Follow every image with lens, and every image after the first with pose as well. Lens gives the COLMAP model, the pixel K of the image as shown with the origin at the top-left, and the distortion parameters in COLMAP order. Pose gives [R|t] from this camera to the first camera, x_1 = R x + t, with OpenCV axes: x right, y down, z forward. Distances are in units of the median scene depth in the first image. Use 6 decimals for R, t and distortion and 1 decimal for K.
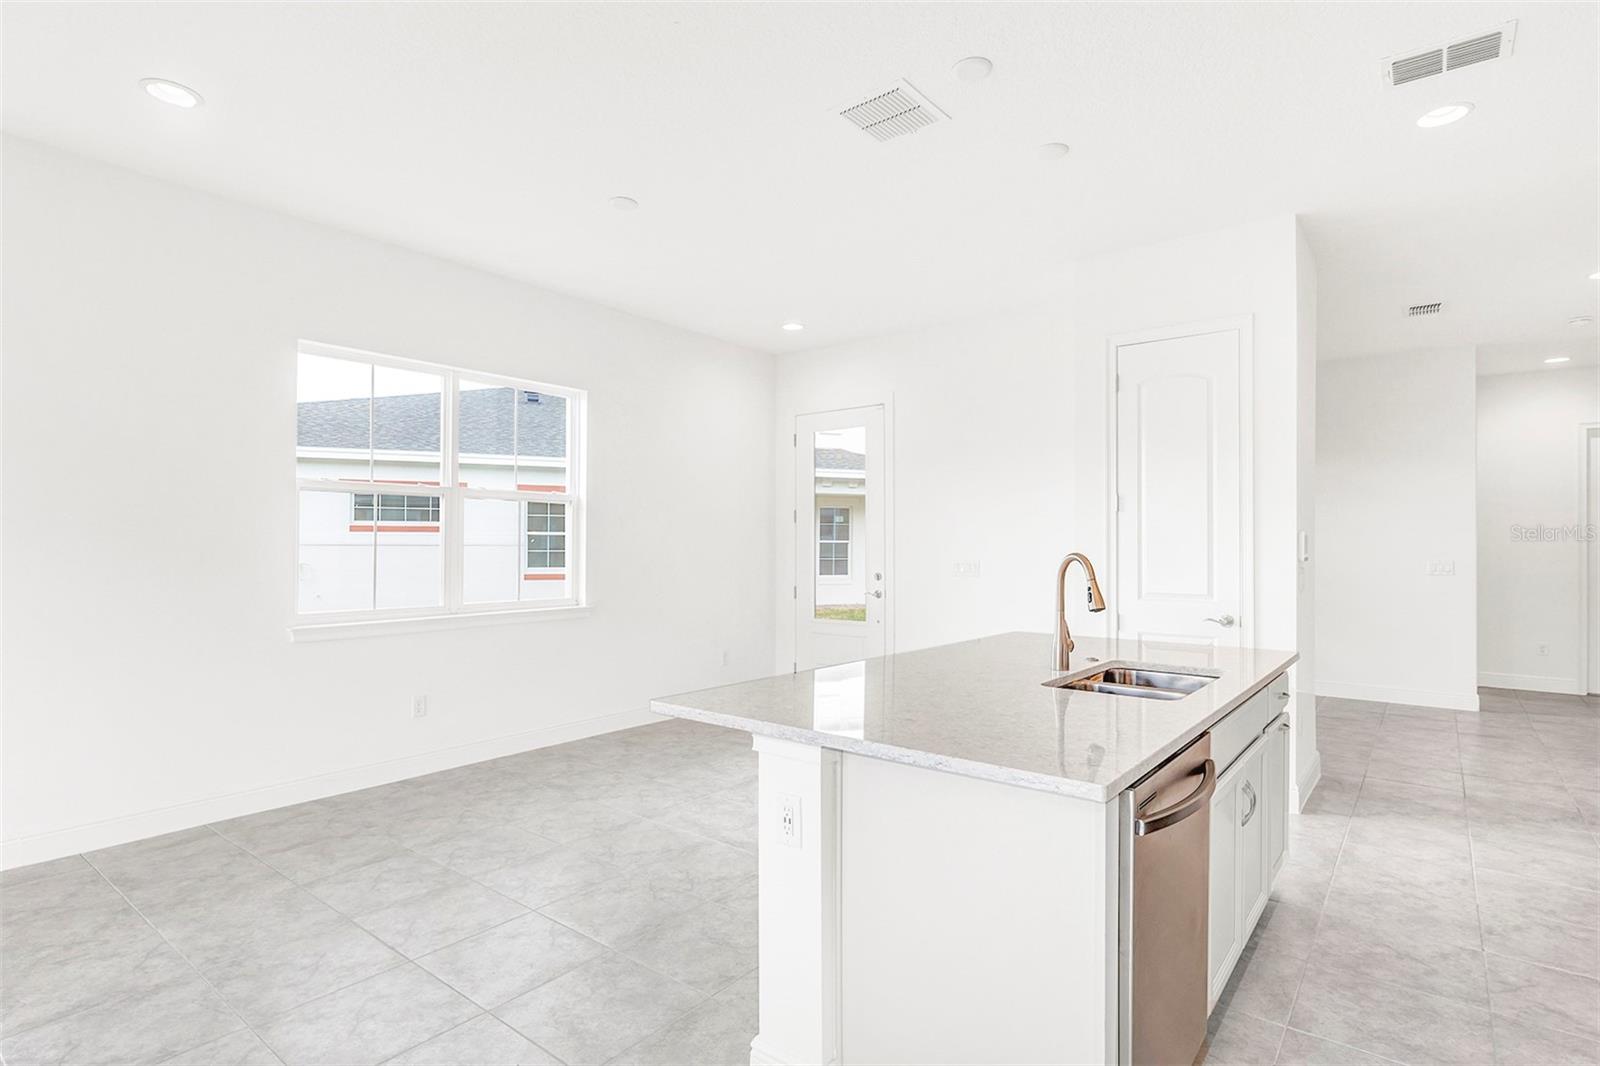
lens RADIAL K [[798.3, 0, 790.2], [0, 798.3, 541.5], [0, 0, 1]] dist [0.005003, -0.003062]
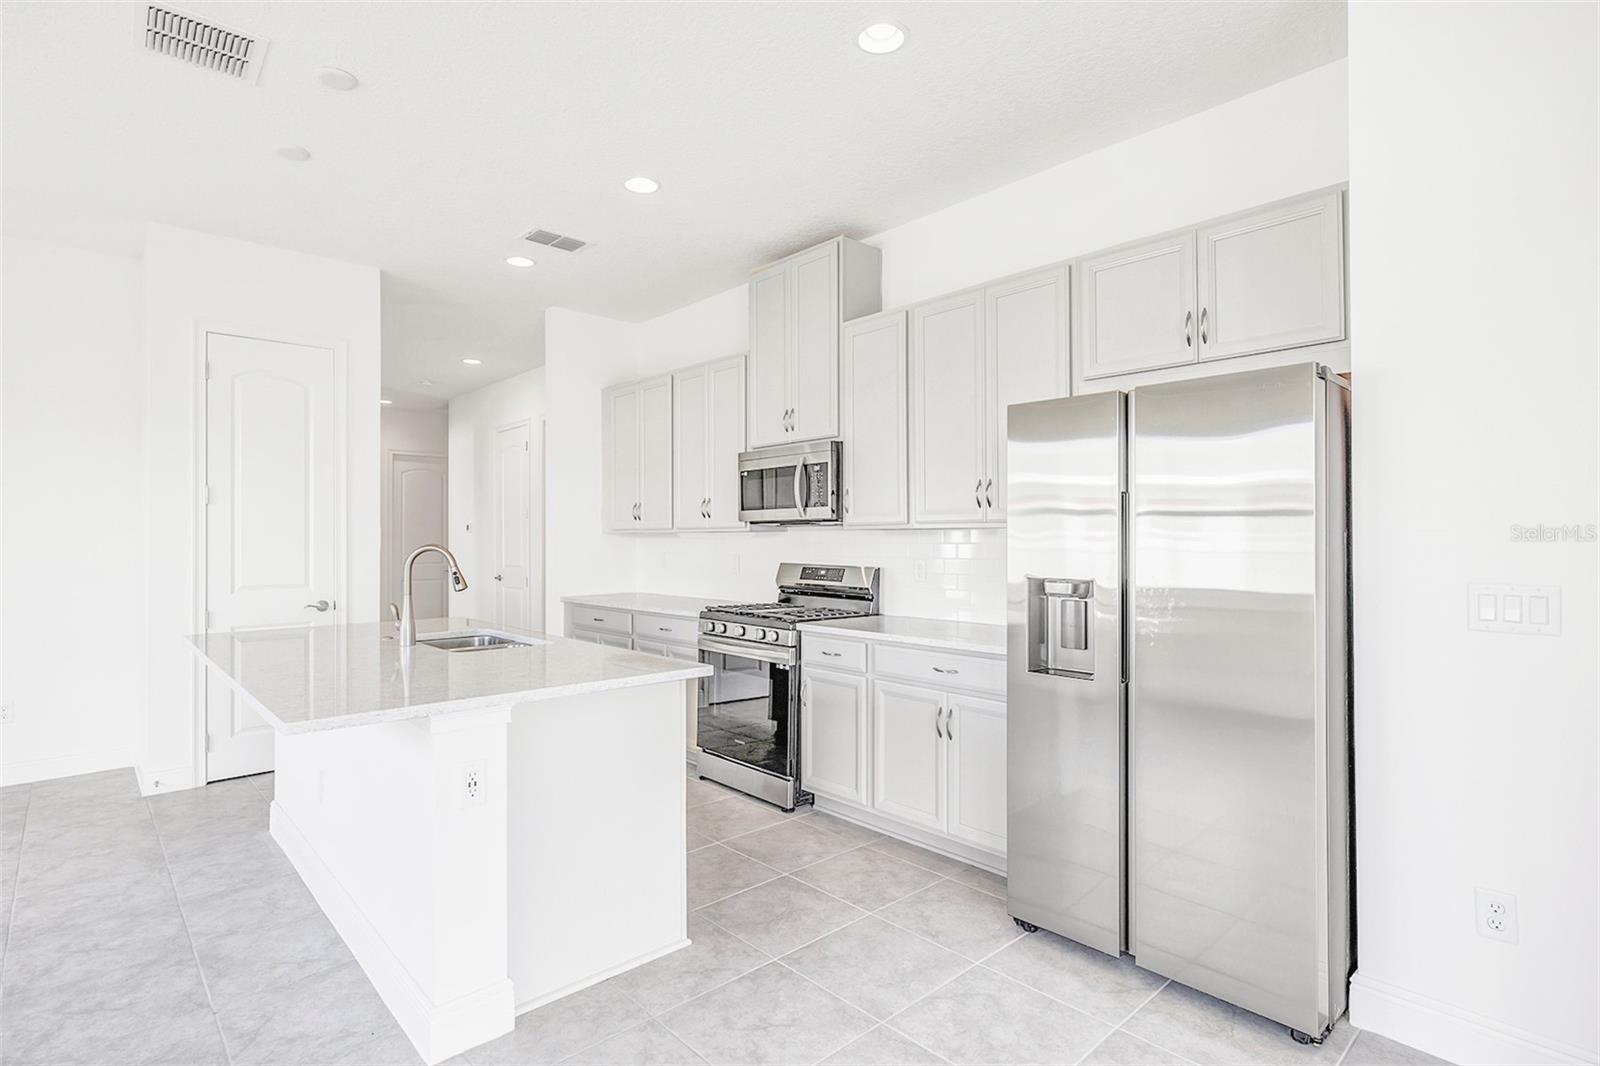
lens RADIAL K [[798.3, 0, 795.5], [0, 798.3, 529.3], [0, 0, 1]] dist [0.005003, -0.003062]
pose [[0.150324, 0.007820, 0.988606, -0.479662], [-0.001059, 0.999969, -0.007749, 0.000087], [-0.988636, 0.000118, 0.150328, 0.173971]]
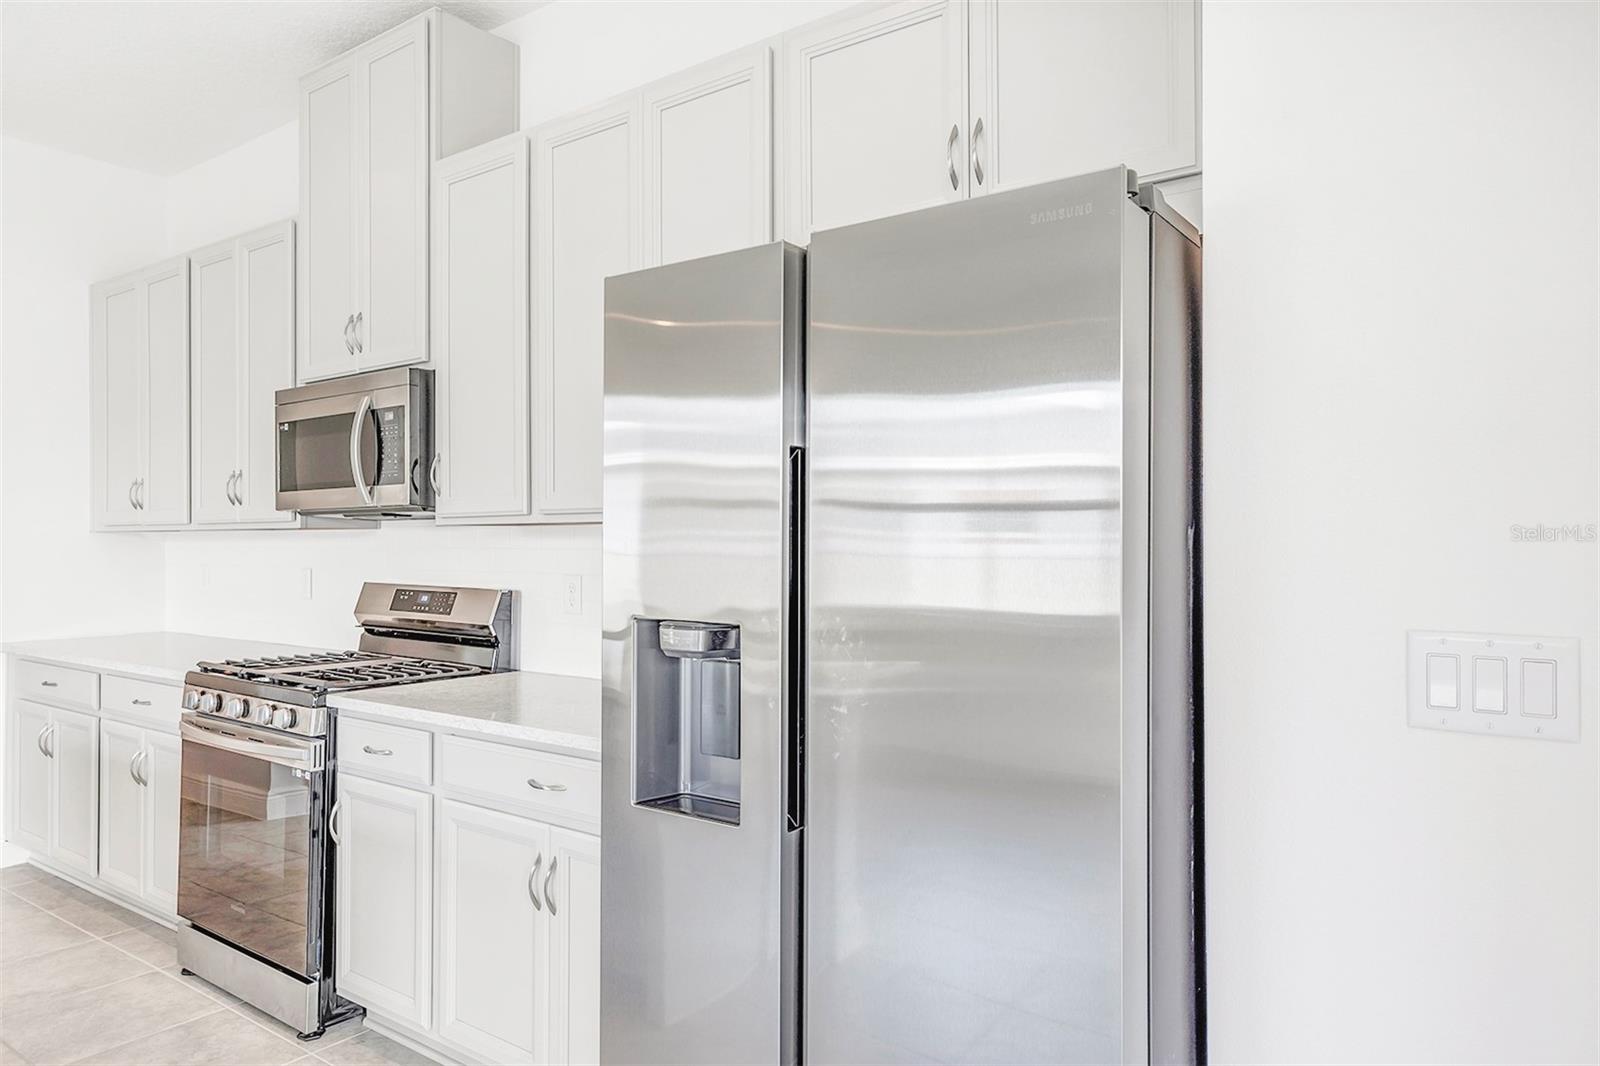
lens RADIAL K [[1048.9, 0, 800.5], [0, 1048.9, 532.9], [0, 0, 1]] dist [0.003023, 0.000957]
pose [[-0.039298, 0.006777, 0.999205, -0.240309], [-0.003424, 0.999970, -0.006917, 0.002673], [-0.999222, -0.003693, -0.039273, 0.034003]]
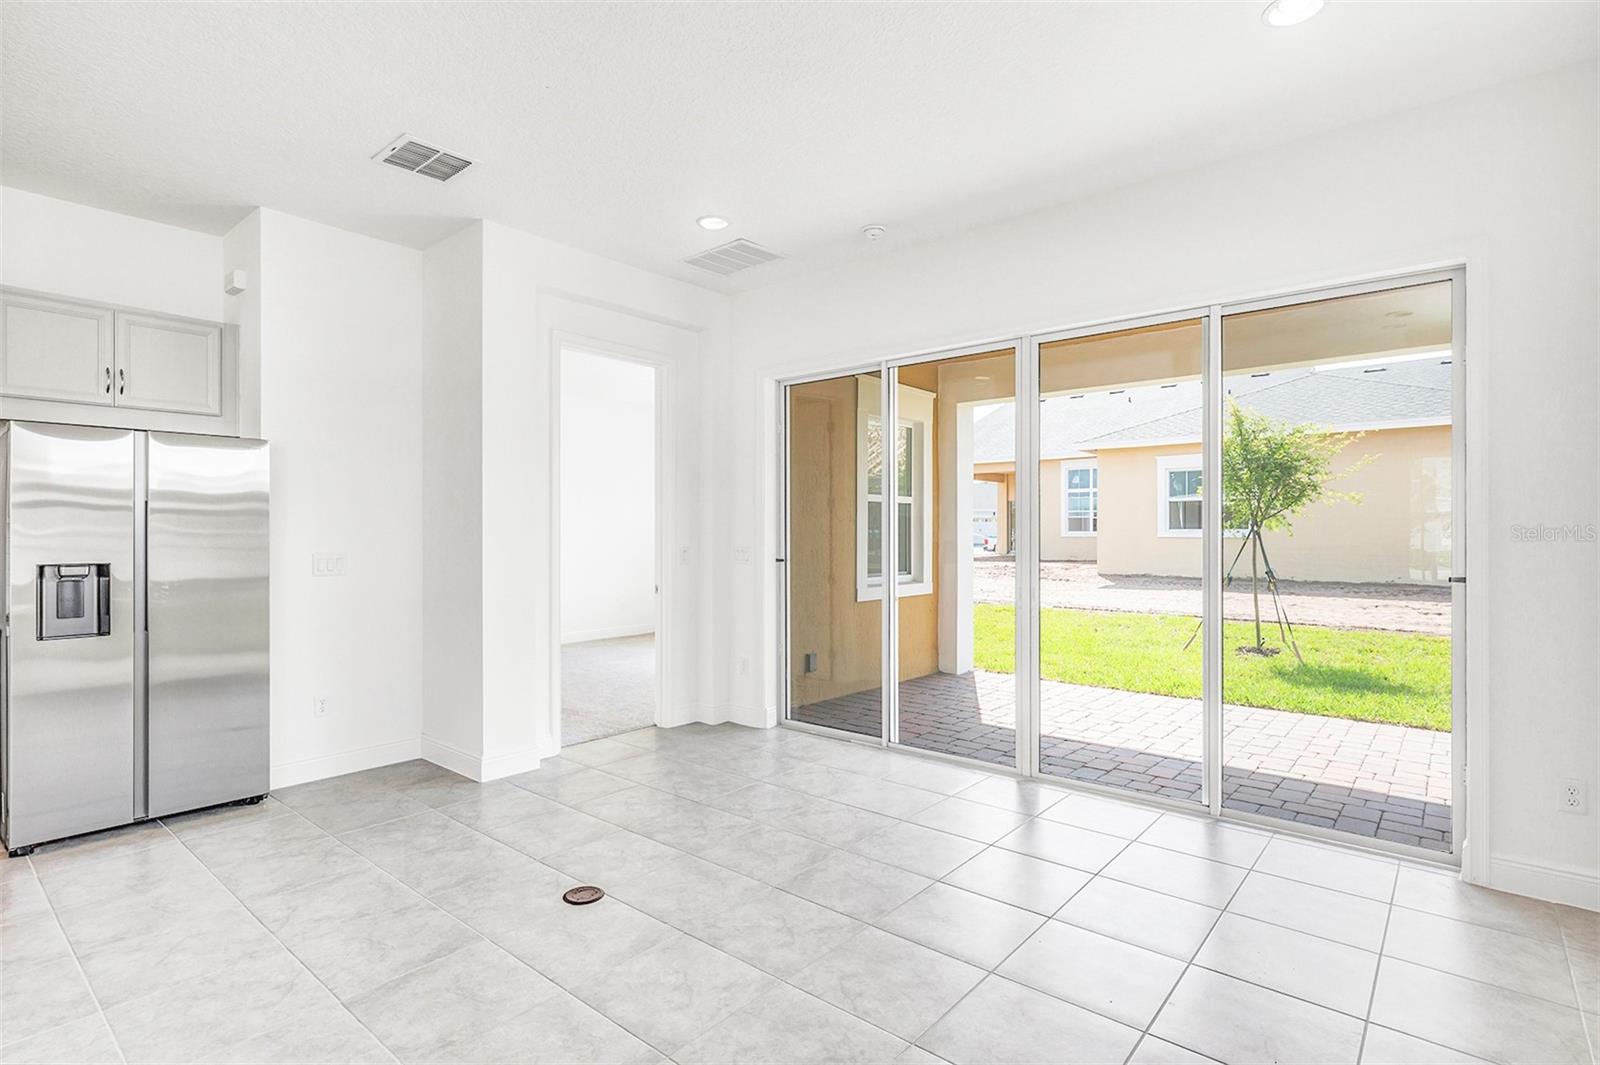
lens RADIAL K [[798.3, 0, 809.5], [0, 798.3, 532.4], [0, 0, 1]] dist [0.005003, -0.003062]
pose [[-0.999934, -0.003374, 0.010951, -0.588495], [-0.003425, 0.999983, -0.004693, 0.002920], [-0.010935, -0.004730, -0.999929, 0.875673]]
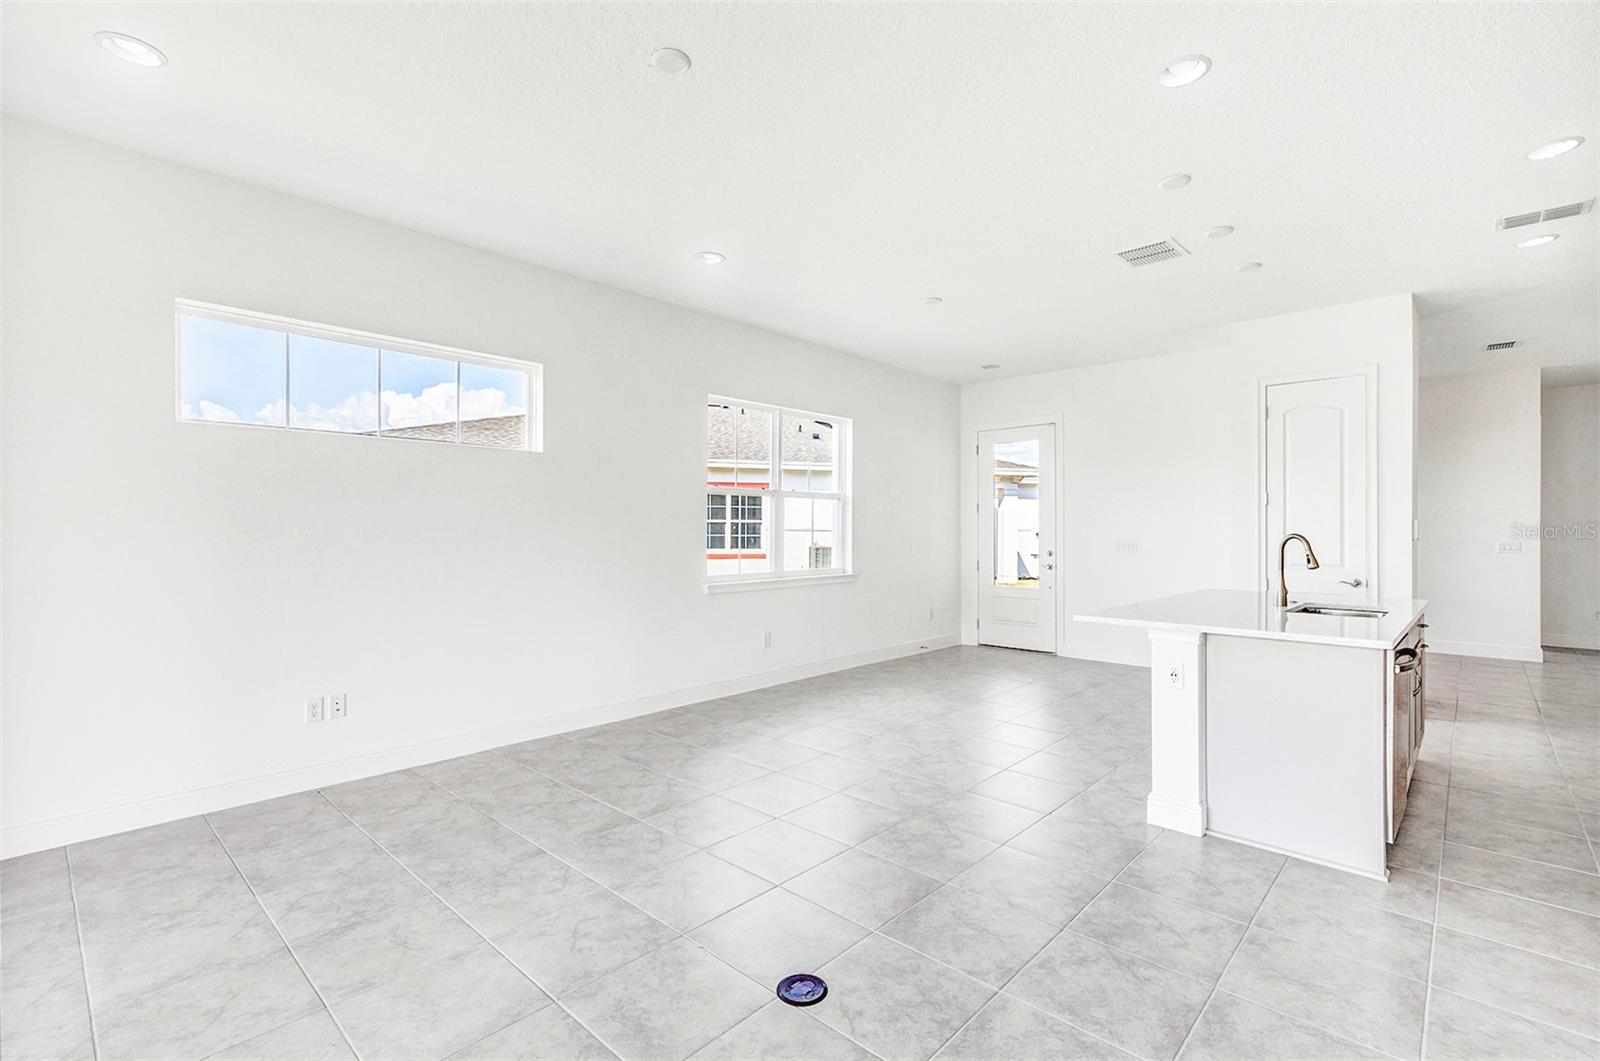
lens RADIAL K [[717.4, 0, 787.6], [0, 717.4, 530.2], [0, 0, 1]] dist [0.002810, 0.001731]
pose [[0.996401, -0.001812, -0.084746, -0.351990], [0.002234, 0.999986, 0.004883, -0.001883], [0.084736, -0.005054, 0.996391, -0.353170]]
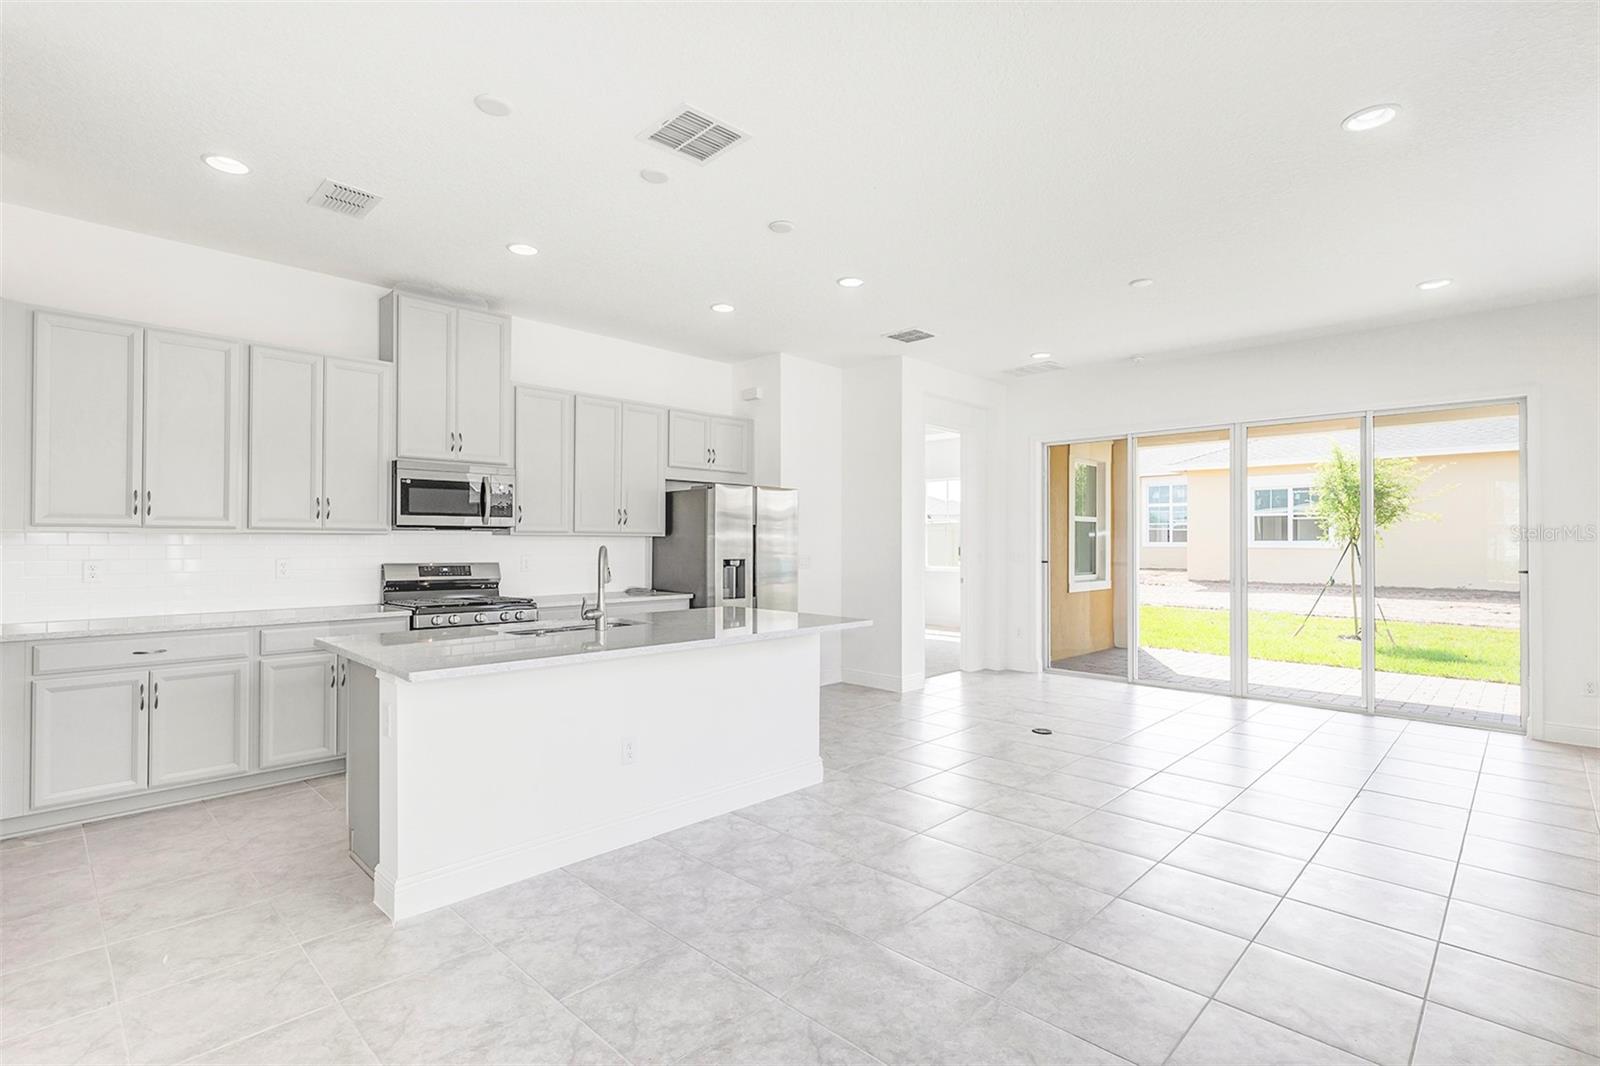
lens RADIAL K [[767.4, 0, 807.6], [0, 767.4, 535.9], [0, 0, 1]] dist [0.001064, 0.003146]
pose [[-0.996757, -0.006456, 0.080208, -0.084218], [-0.007444, 0.999900, -0.012023, 0.006115], [-0.080122, -0.012581, -0.996706, 1.516478]]
